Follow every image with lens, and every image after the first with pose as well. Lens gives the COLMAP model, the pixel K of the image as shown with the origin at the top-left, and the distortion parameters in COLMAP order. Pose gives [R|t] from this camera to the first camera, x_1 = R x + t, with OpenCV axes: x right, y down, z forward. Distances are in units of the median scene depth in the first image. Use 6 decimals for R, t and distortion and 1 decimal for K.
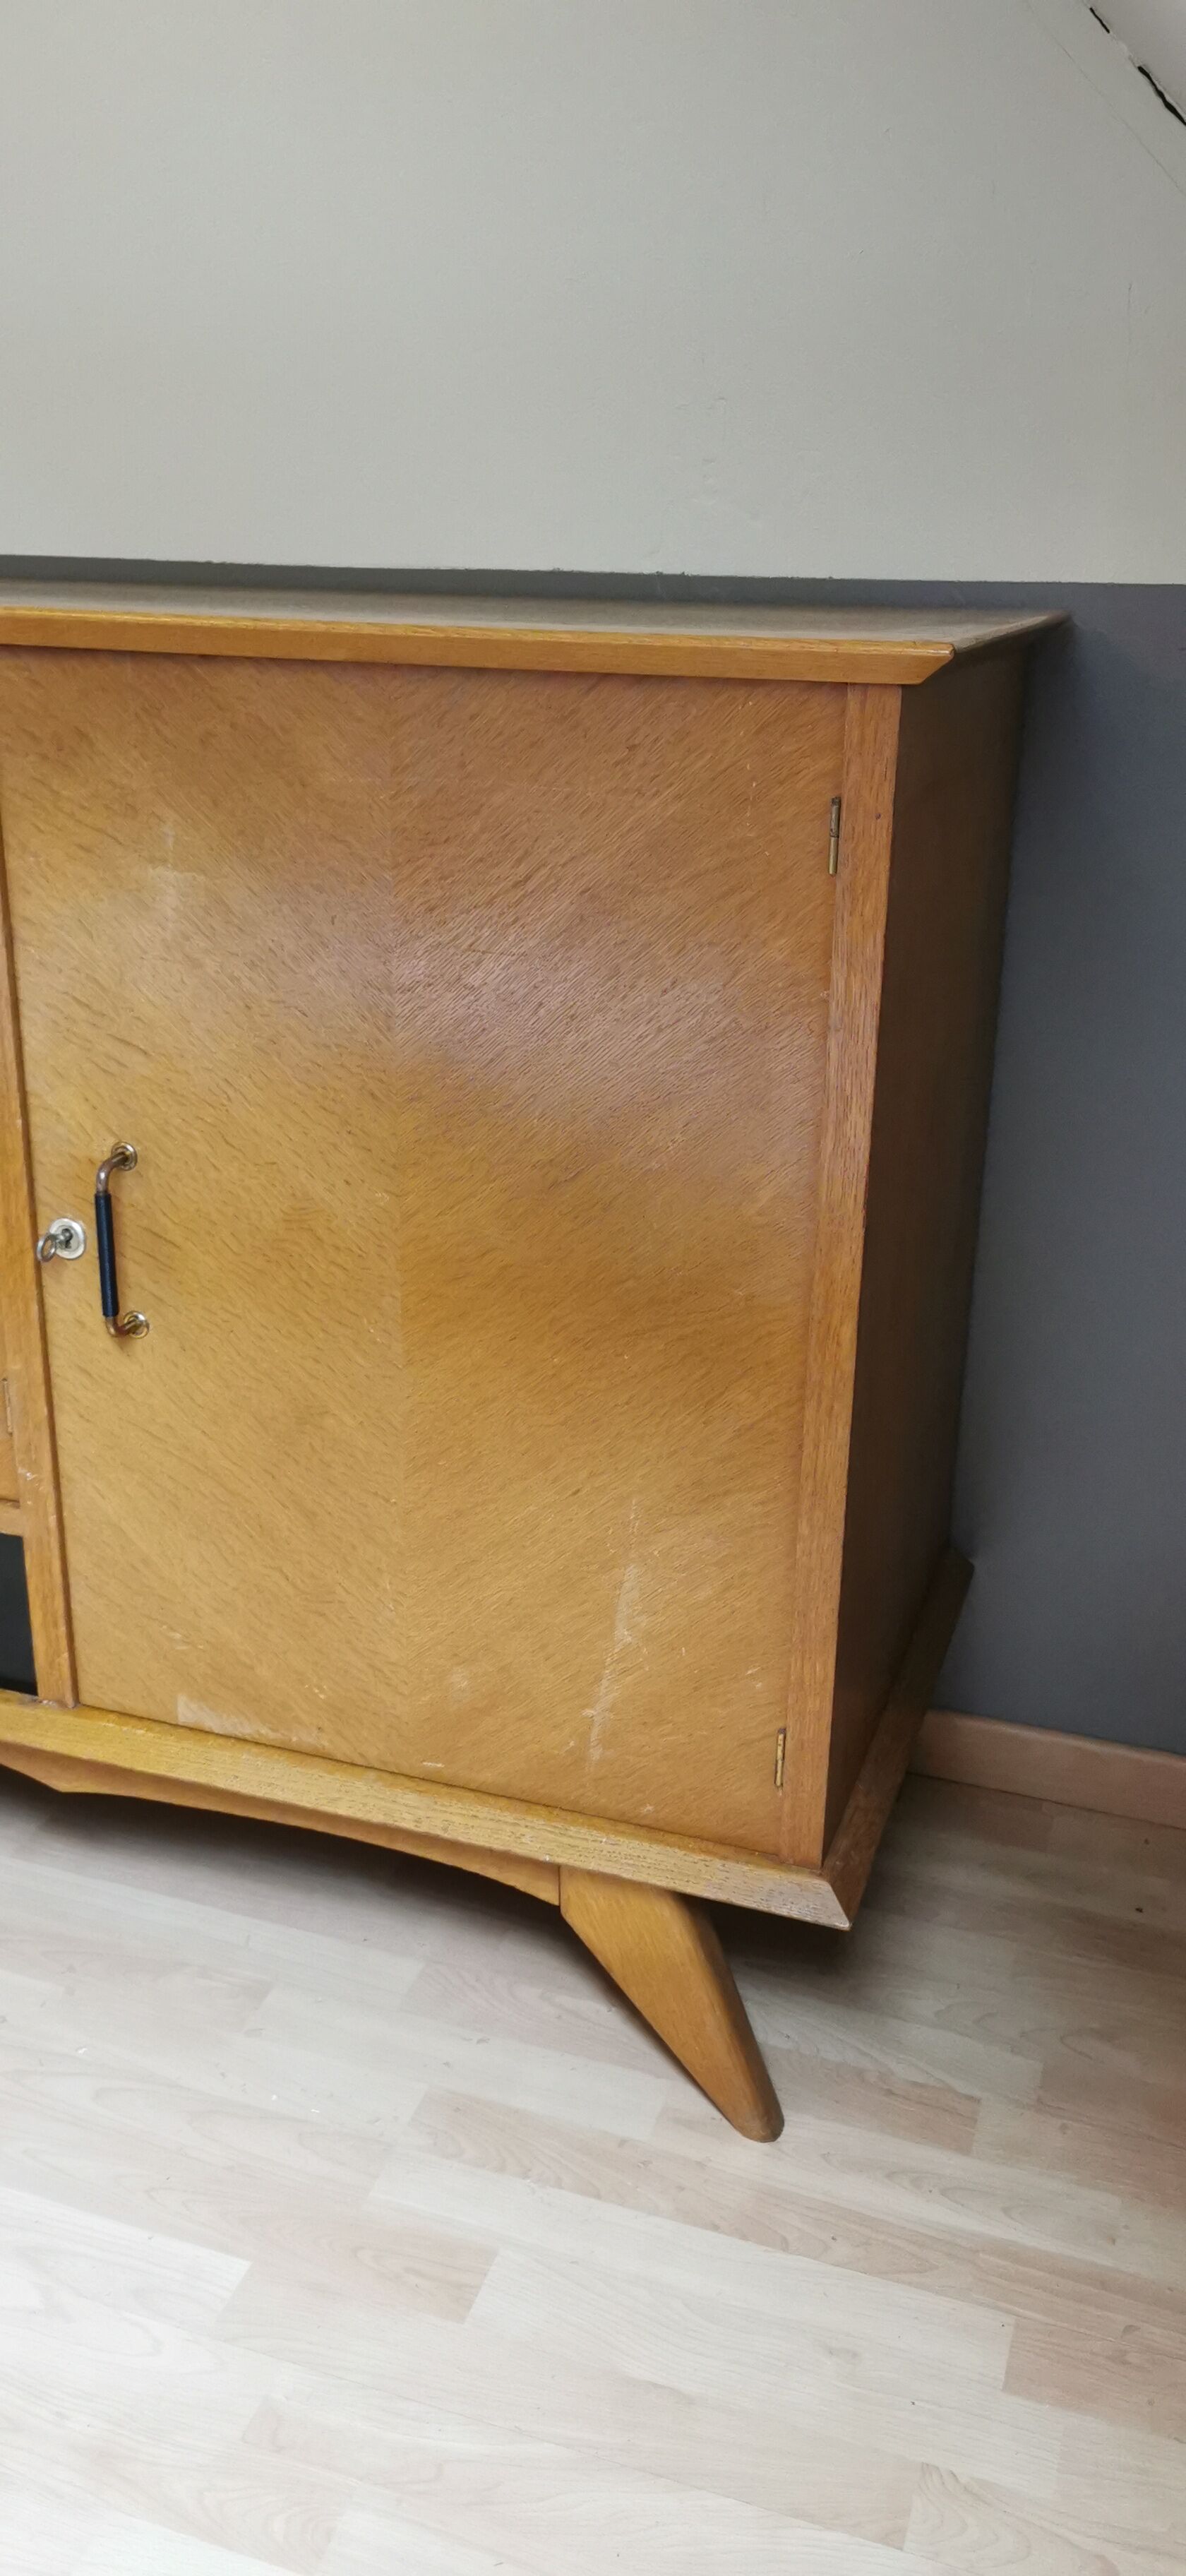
lens RADIAL K [[1968.4, 0, 593.0], [0, 1968.4, 1288.0], [0, 0, 1]] dist [0.062638, -0.080779]
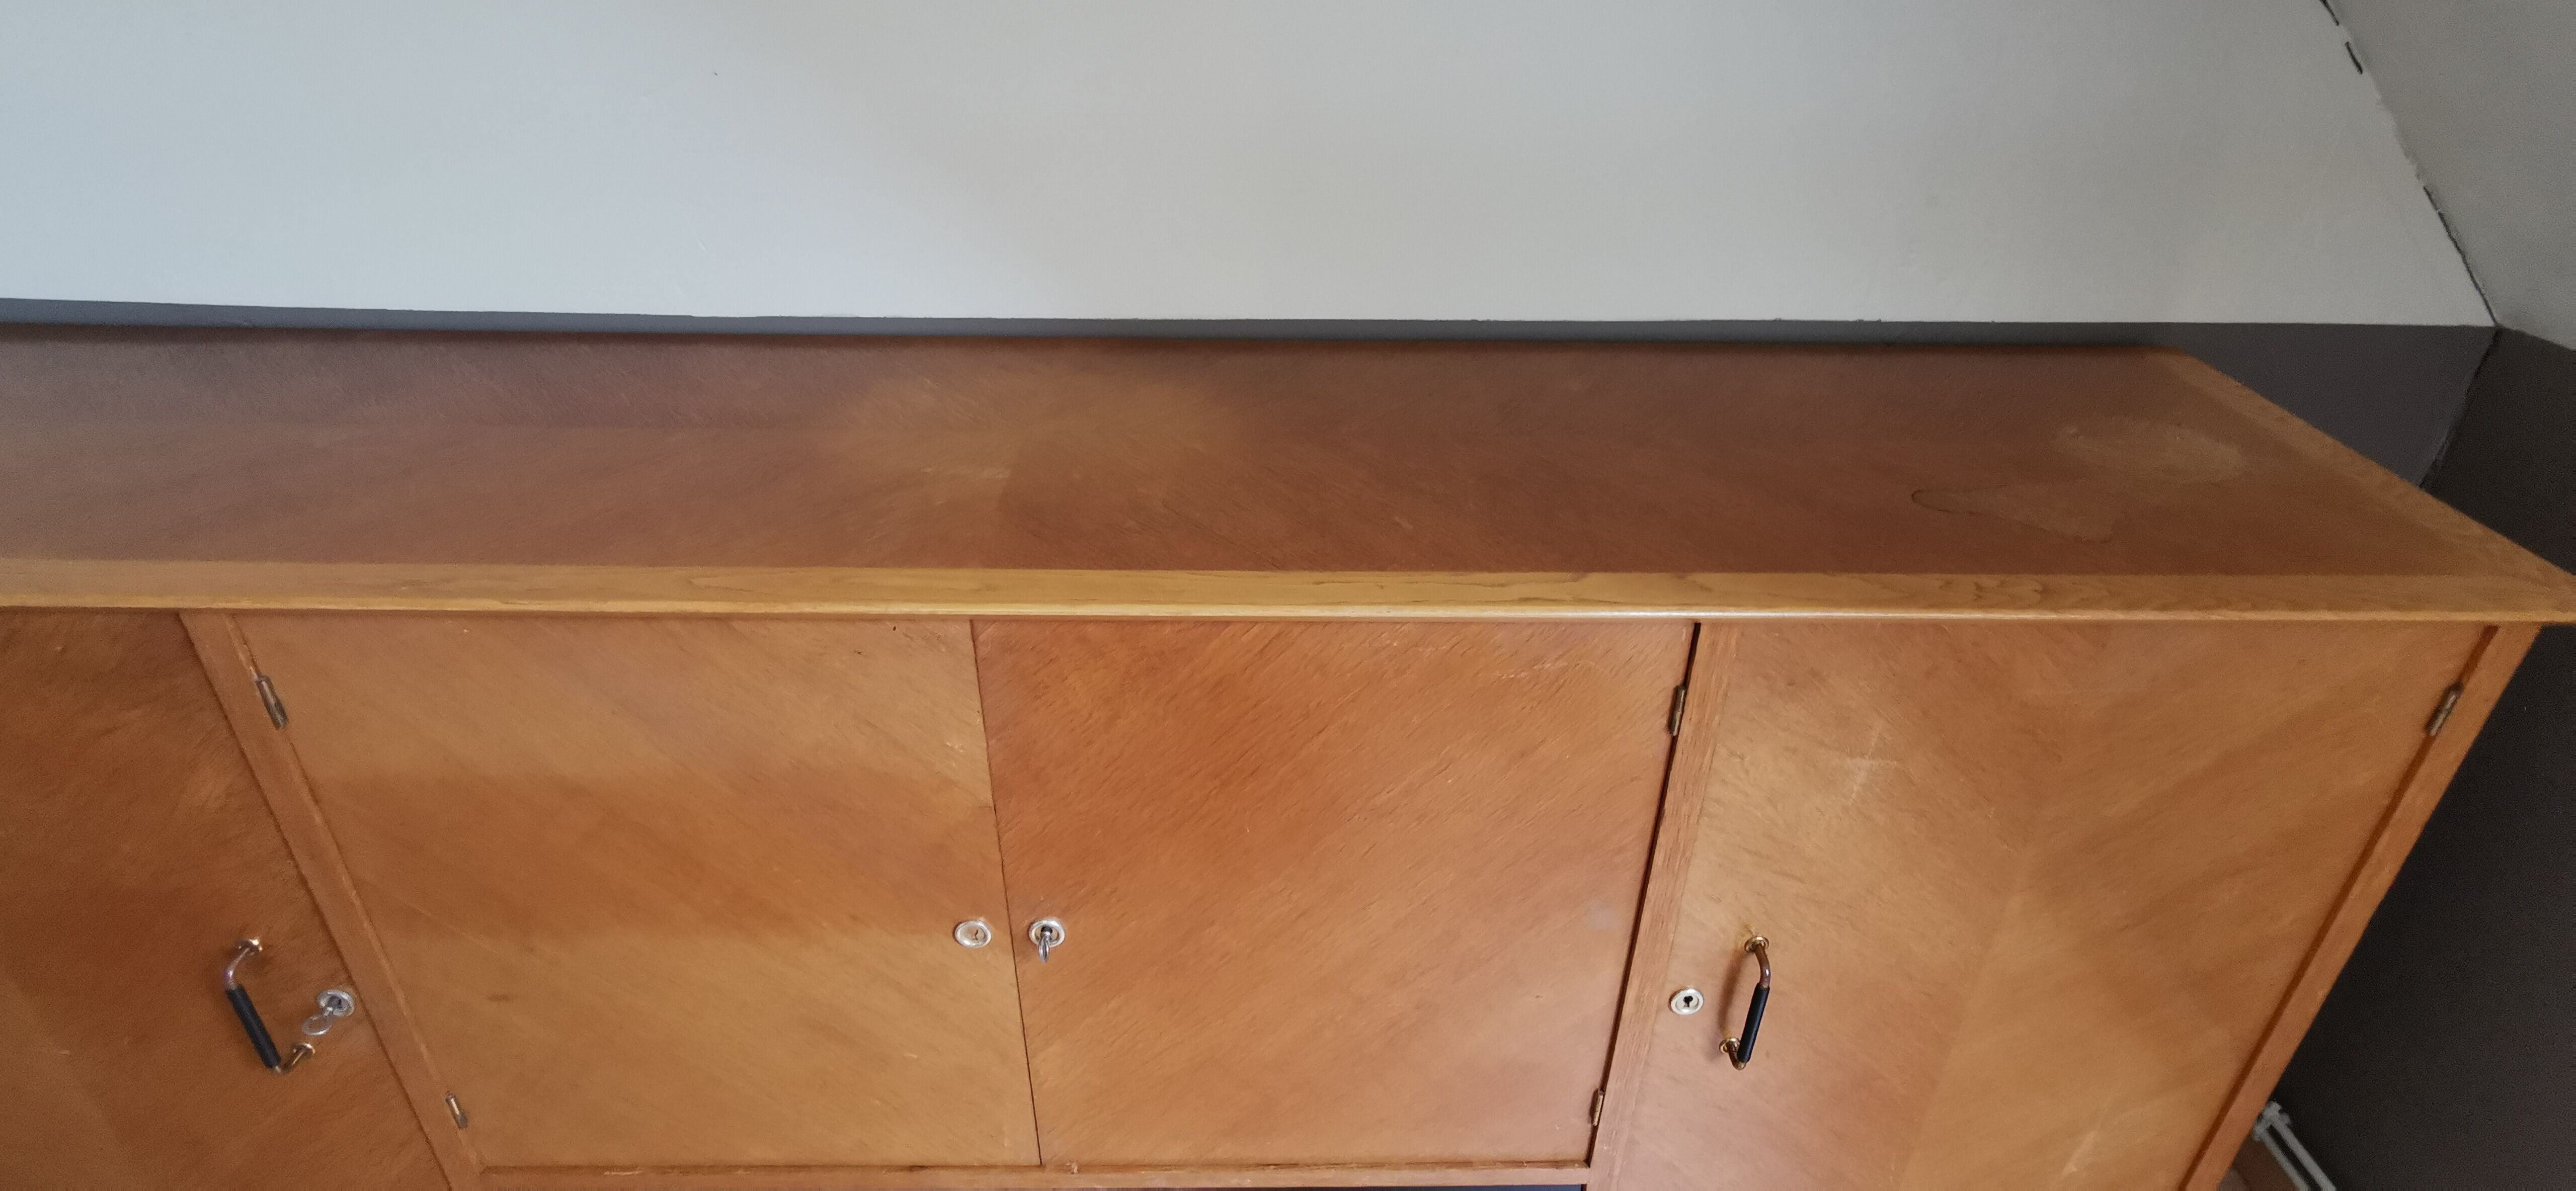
lens RADIAL K [[1308.7, 0, 1287.7], [0, 1308.7, 585.1], [0, 0, 1]] dist [-0.001961, 0.000536]
pose [[0.941195, -0.170831, 0.291494, -0.744317], [0.122490, 0.976590, 0.176829, -0.488391], [-0.314878, -0.130726, 0.940086, 0.361173]]
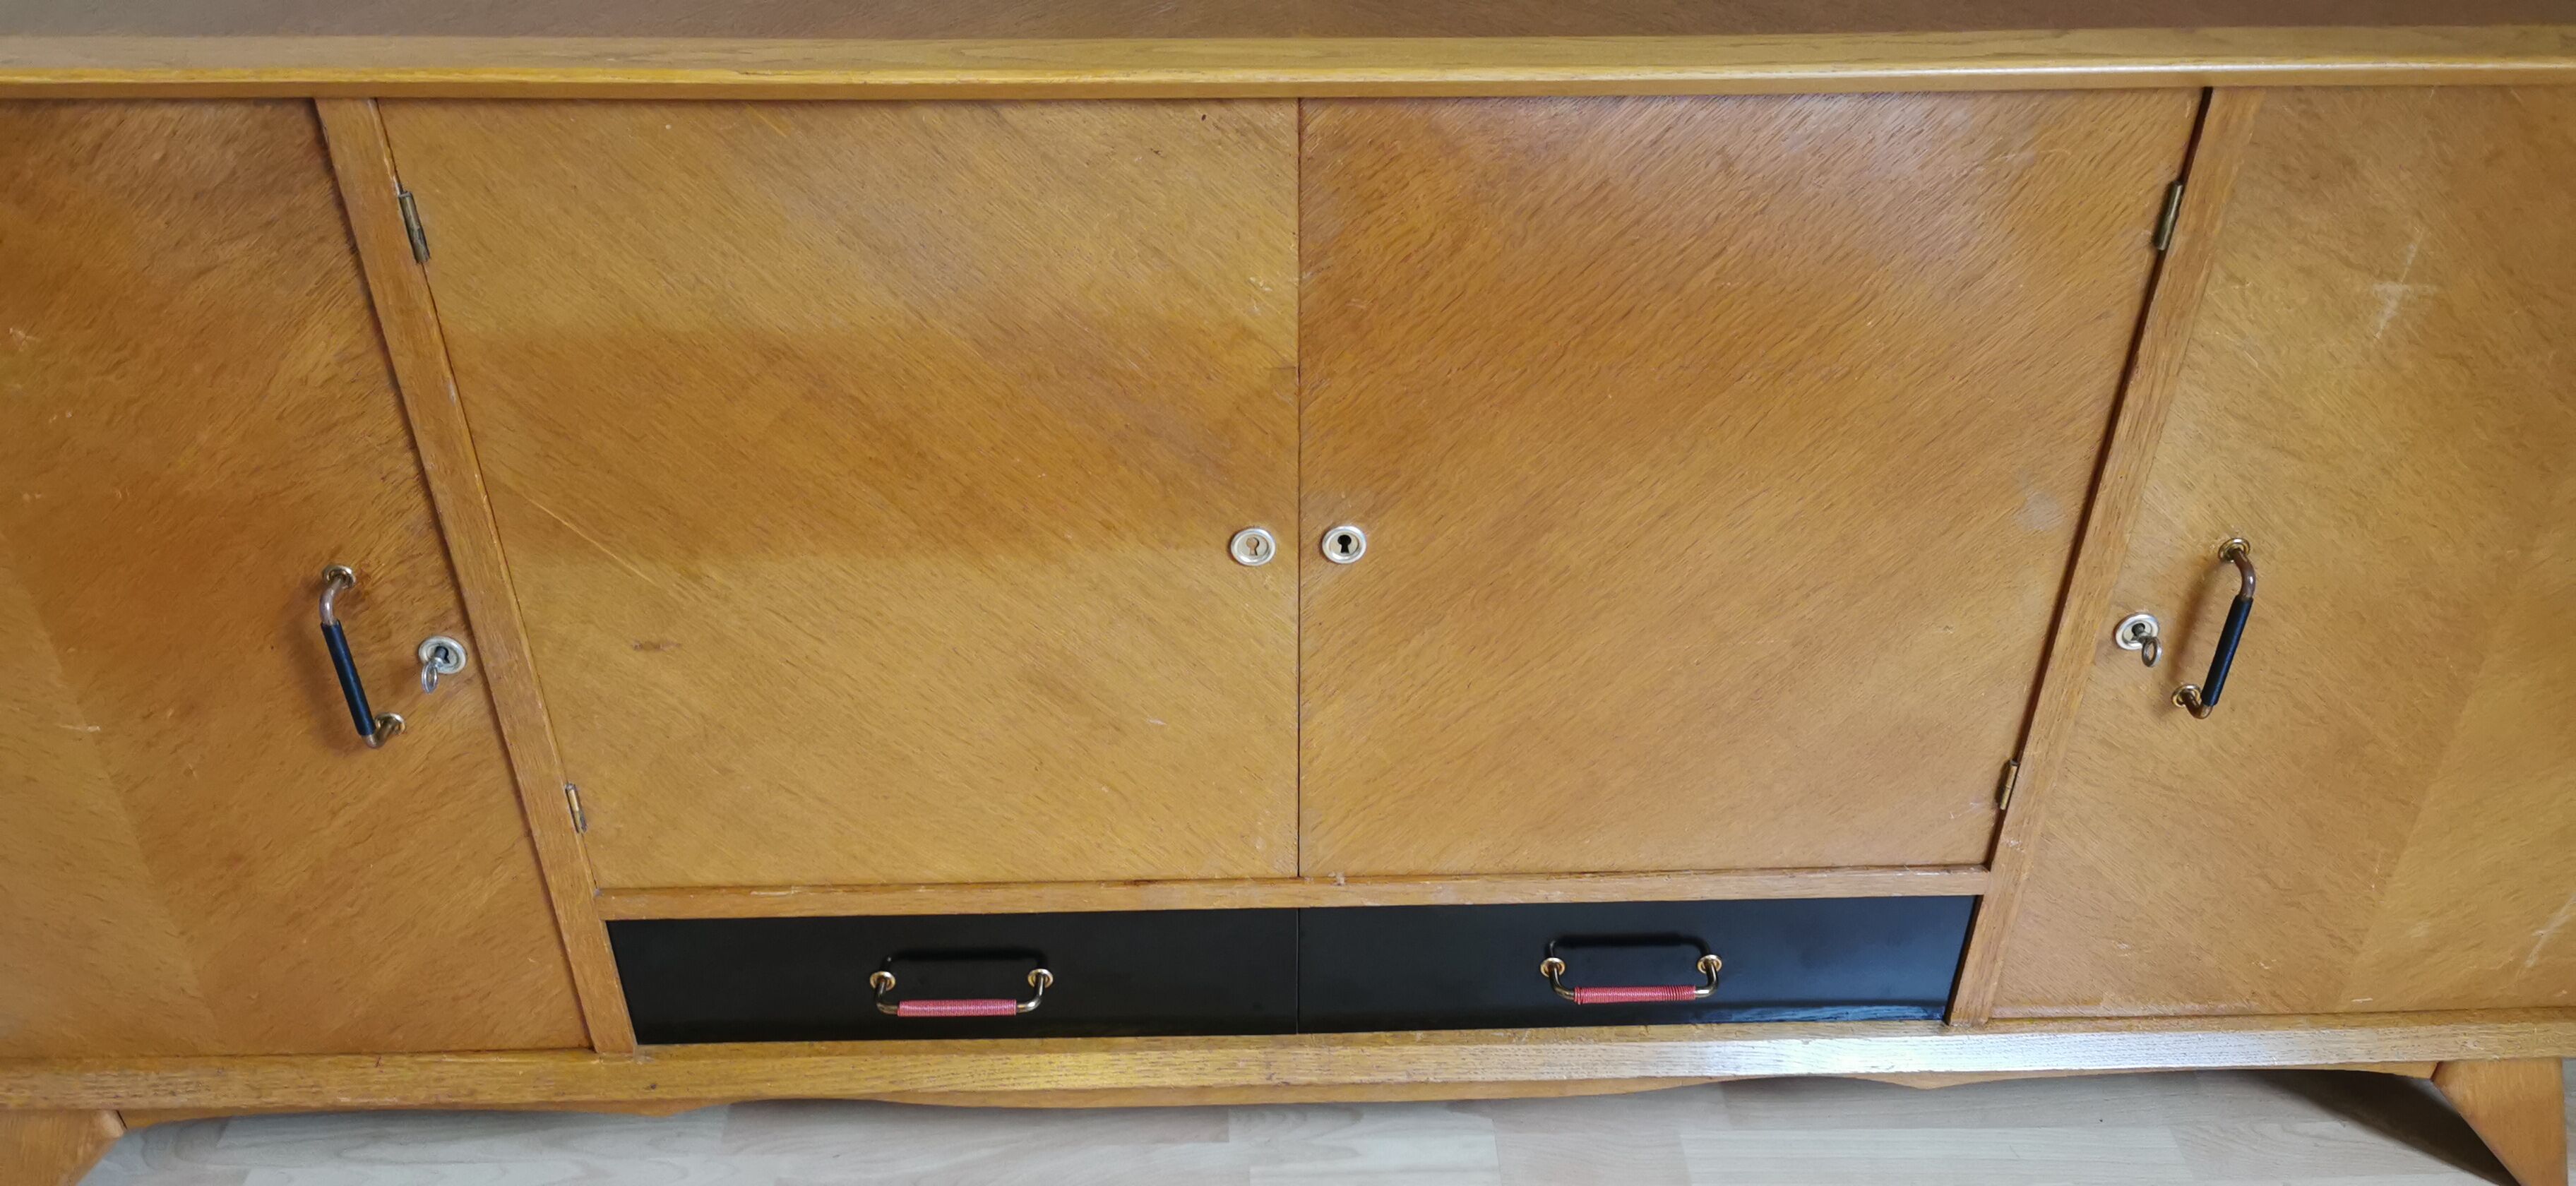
lens RADIAL K [[1968.4, 0, 1288.0], [0, 1968.4, 593.0], [0, 0, 1]] dist [0.062638, -0.080779]
pose [[0.937151, -0.212572, 0.276697, -0.995753], [0.138459, 0.954449, 0.264302, -0.388326], [-0.320277, -0.209380, 0.923896, 0.238523]]
